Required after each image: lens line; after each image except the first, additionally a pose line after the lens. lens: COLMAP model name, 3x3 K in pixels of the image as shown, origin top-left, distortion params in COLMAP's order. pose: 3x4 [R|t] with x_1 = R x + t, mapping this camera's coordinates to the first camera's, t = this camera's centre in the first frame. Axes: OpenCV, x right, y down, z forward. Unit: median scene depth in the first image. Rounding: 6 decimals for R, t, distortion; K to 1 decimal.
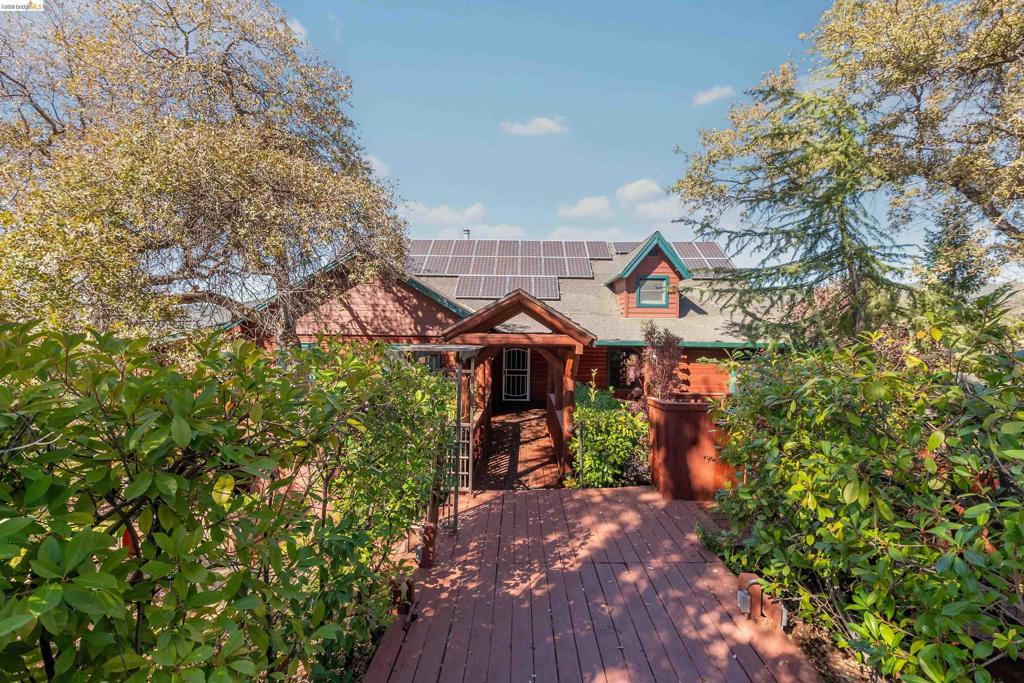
lens RADIAL K [[469.0, 0, 512.1], [0, 469.0, 351.6], [0, 0, 1]] dist [0.034362, -0.000337]
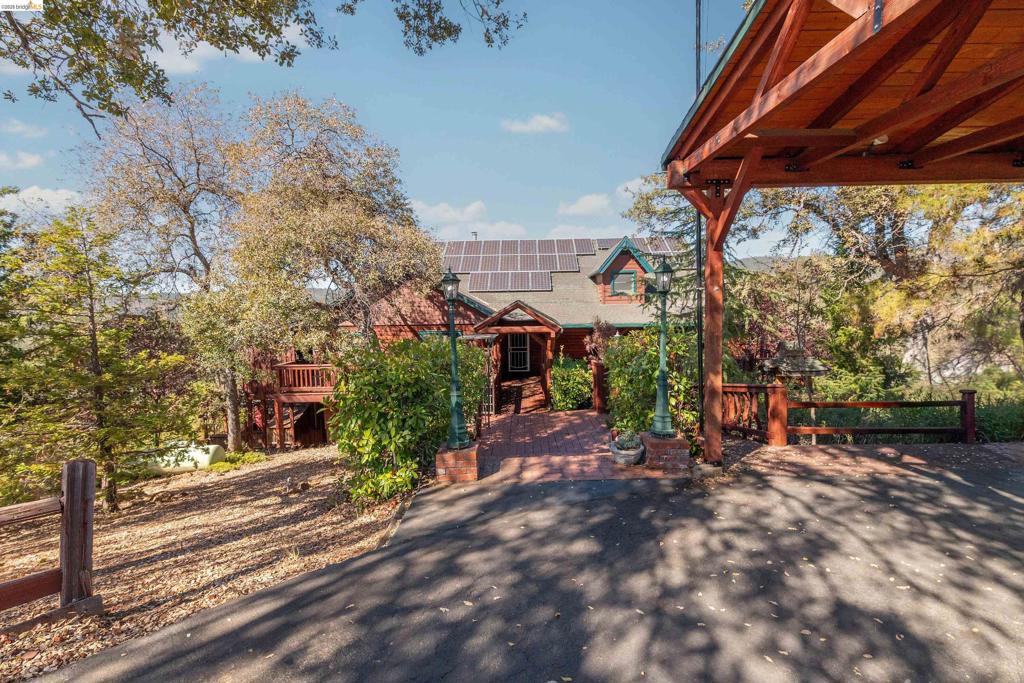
lens RADIAL K [[469.0, 0, 512.1], [0, 469.0, 351.6], [0, 0, 1]] dist [0.034362, -0.000337]
pose [[0.999571, -0.027965, -0.008681, 0.002236], [0.028340, 0.998512, 0.046581, -0.012882], [0.007366, -0.046807, 0.998877, -0.356152]]
